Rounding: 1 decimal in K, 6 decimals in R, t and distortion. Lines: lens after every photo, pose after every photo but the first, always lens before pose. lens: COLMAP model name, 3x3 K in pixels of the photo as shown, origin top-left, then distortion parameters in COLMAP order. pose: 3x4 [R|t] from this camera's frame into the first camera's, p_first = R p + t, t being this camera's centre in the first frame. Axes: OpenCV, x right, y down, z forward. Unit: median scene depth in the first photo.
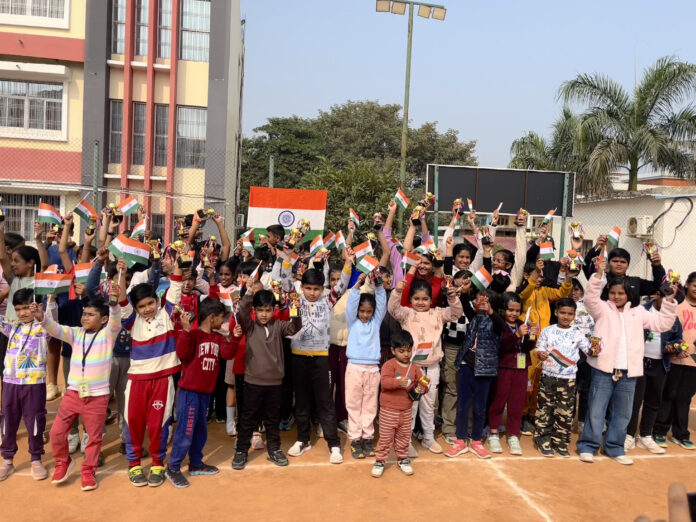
lens RADIAL K [[534.1, 0, 347.8], [0, 534.1, 259.2], [0, 0, 1]] dist [0.001978, -0.025627]
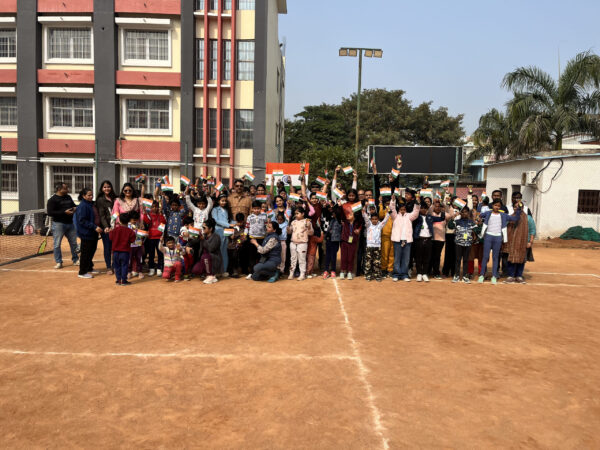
lens RADIAL K [[460.4, 0, 300.5], [0, 460.4, 226.2], [0, 0, 1]] dist [0.001978, -0.025627]
pose [[0.978254, -0.004963, -0.207350, 0.151679], [0.010937, 0.999557, 0.027674, 0.022841], [0.207121, -0.029340, 0.977875, -0.309564]]
